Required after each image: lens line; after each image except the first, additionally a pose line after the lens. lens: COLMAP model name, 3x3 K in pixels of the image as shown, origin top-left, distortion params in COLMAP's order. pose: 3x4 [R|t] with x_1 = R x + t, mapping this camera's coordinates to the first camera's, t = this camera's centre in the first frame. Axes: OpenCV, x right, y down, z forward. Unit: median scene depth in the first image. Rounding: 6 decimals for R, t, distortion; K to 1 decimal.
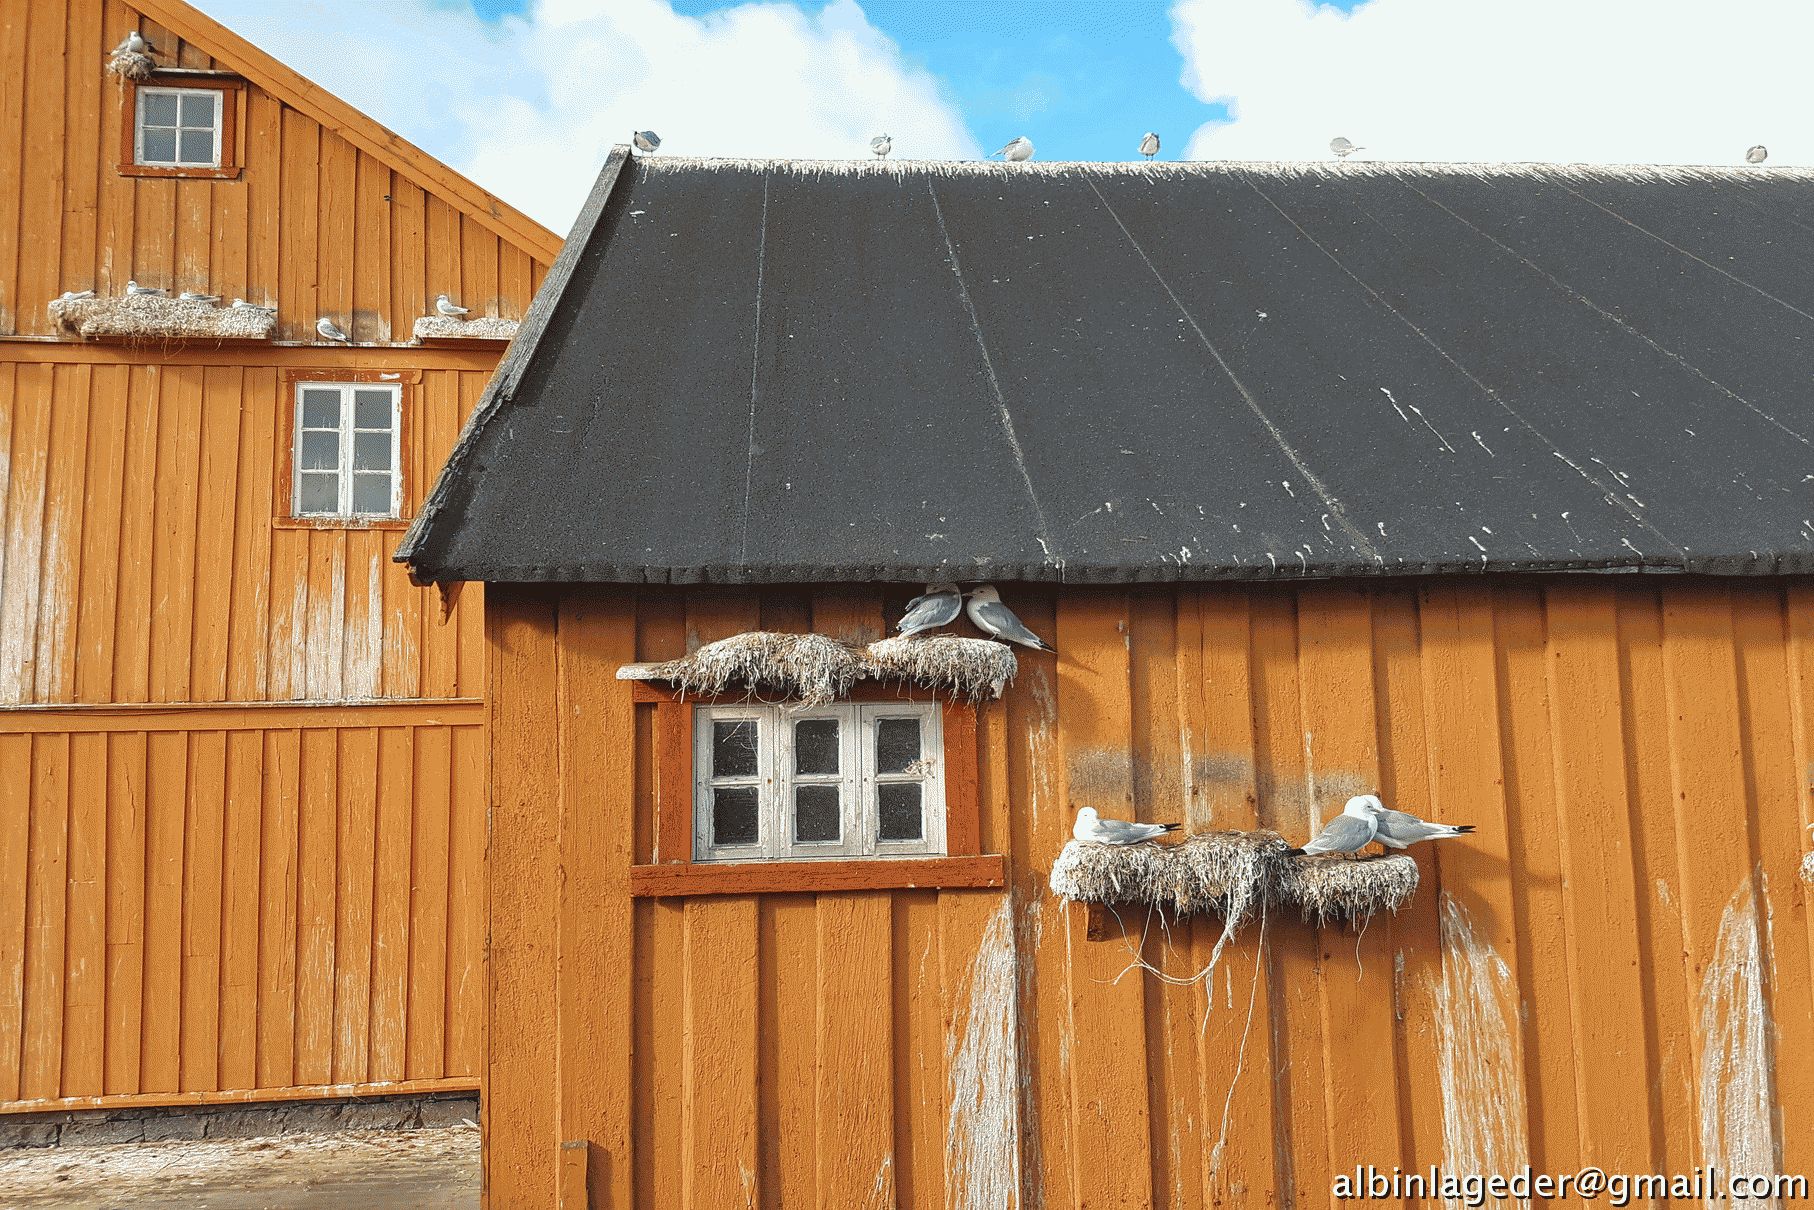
lens RADIAL K [[1221.5, 0, 906.8], [0, 1221.5, 607.3], [0, 0, 1]] dist [-0.039735, -0.001053]
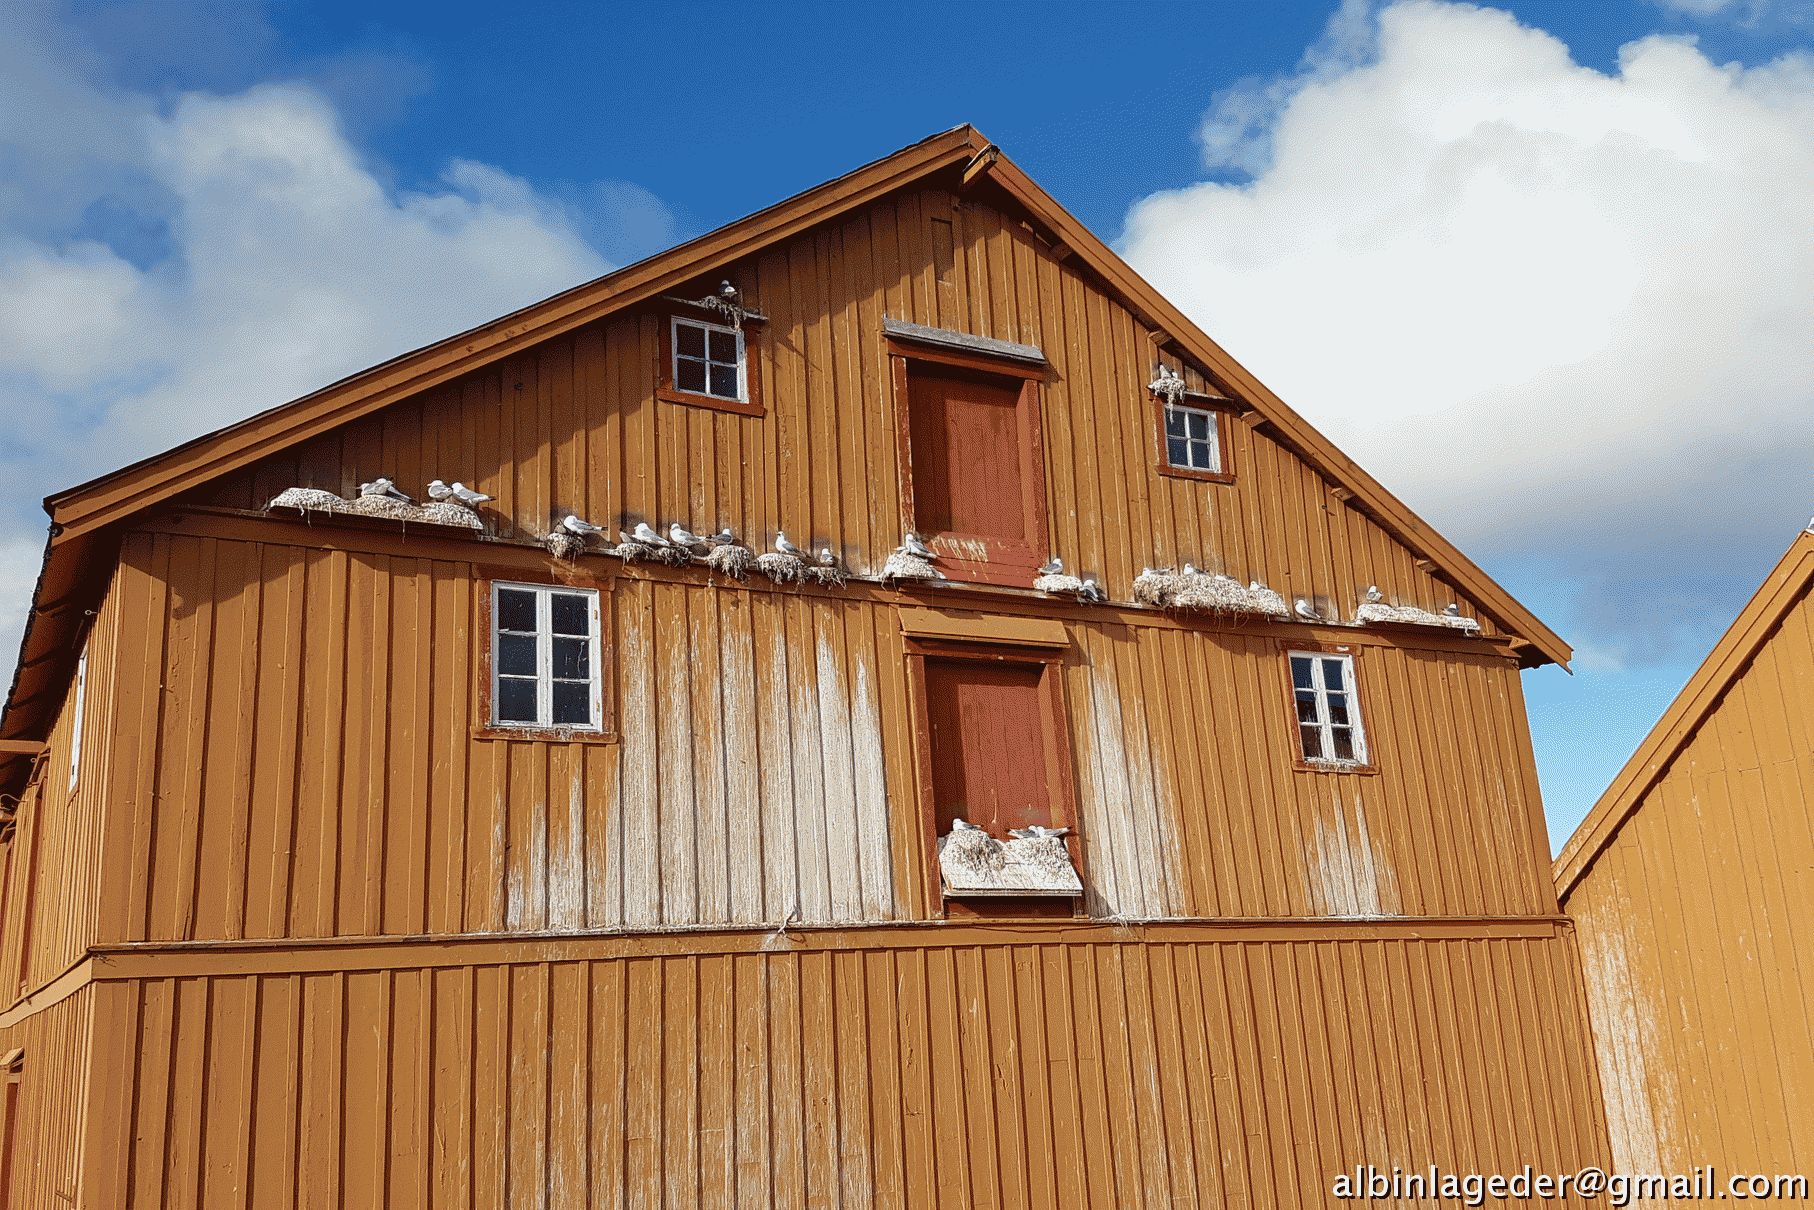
lens RADIAL K [[1365.9, 0, 907.2], [0, 1365.9, 605.7], [0, 0, 1]] dist [0.078579, 0.001042]
pose [[0.969514, 0.057350, 0.238229, -1.200173], [-0.017596, 0.986010, -0.165757, 0.007506], [-0.244402, 0.156512, 0.956960, -0.250329]]
